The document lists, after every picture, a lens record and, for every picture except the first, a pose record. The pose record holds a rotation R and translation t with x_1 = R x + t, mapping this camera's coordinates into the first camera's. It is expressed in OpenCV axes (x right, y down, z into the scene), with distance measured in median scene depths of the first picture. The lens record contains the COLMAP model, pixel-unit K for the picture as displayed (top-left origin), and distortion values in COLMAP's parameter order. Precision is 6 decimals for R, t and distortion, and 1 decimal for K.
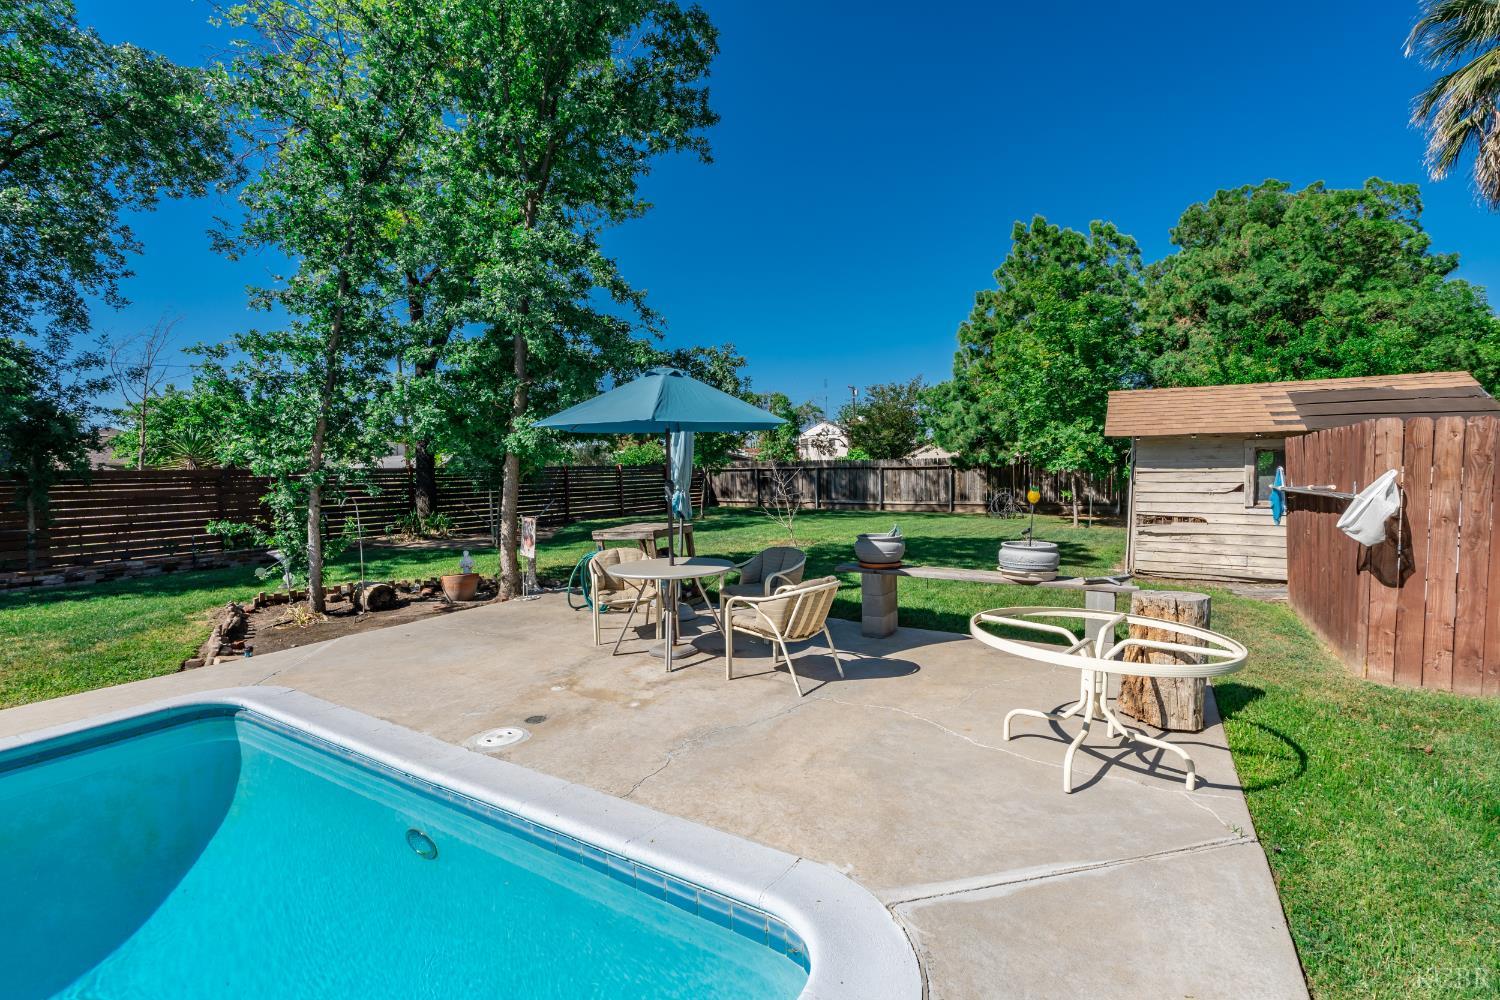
lens RADIAL K [[652.2, 0, 758.4], [0, 652.2, 502.1], [0, 0, 1]] dist [-0.001071, -0.000452]
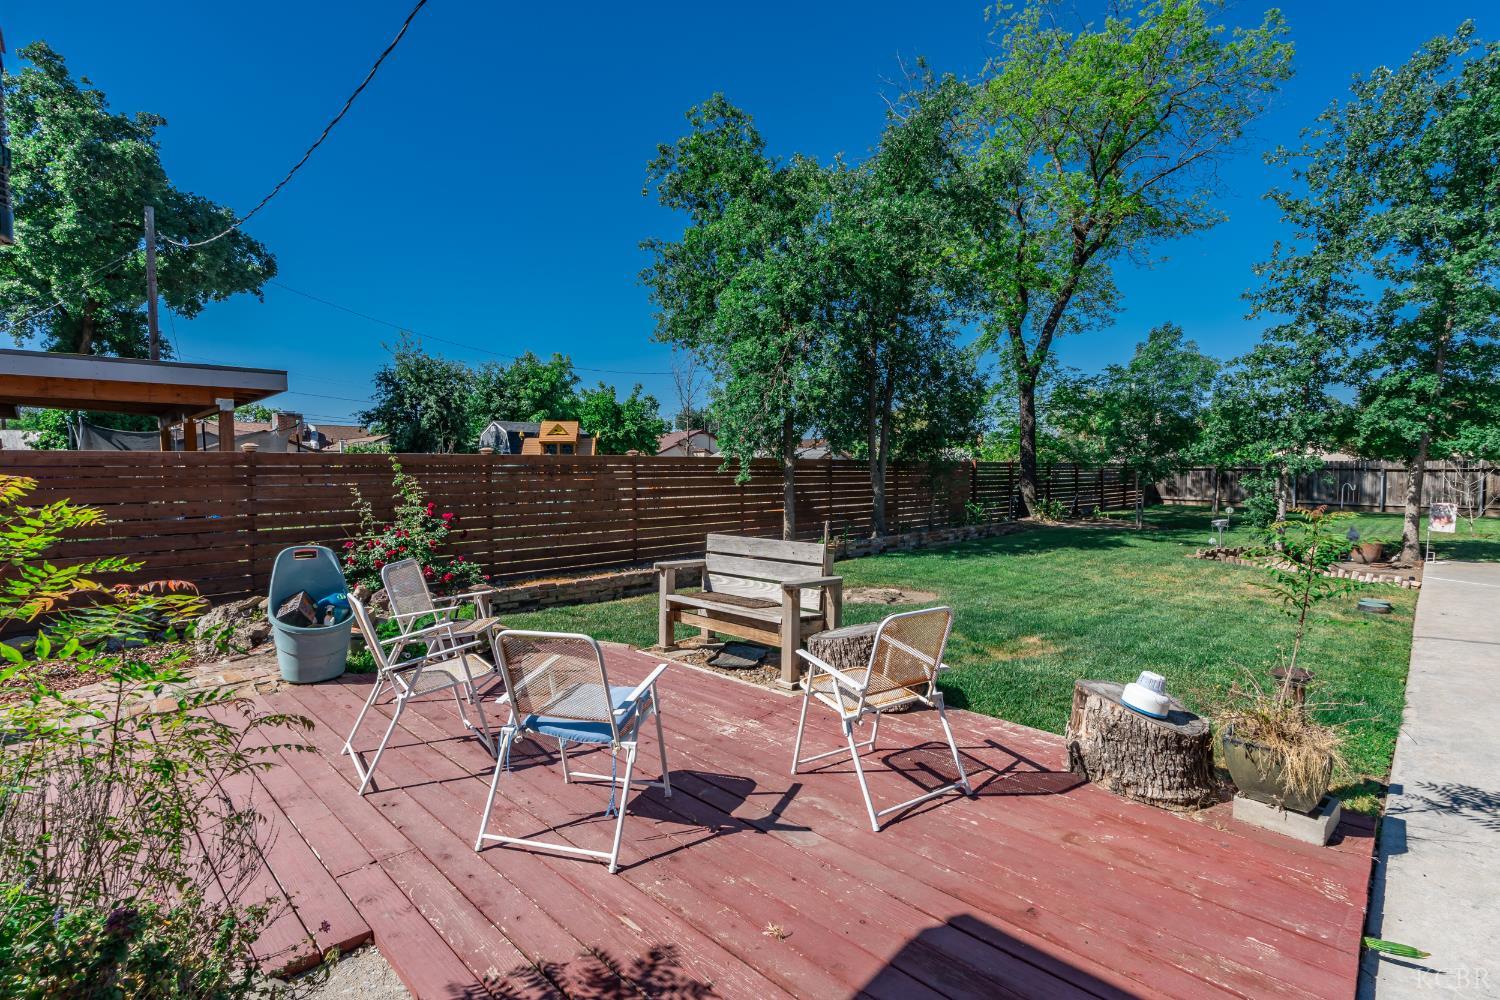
lens RADIAL K [[700.9, 0, 750.0], [0, 700.9, 500.0], [0, 0, 1]] dist [0.004161, 0.000388]
pose [[0.973474, 0.028226, -0.227050, -0.733821], [-0.028976, 0.999580, 0.000030, 0.032093], [0.226955, 0.006549, 0.973883, -0.375220]]
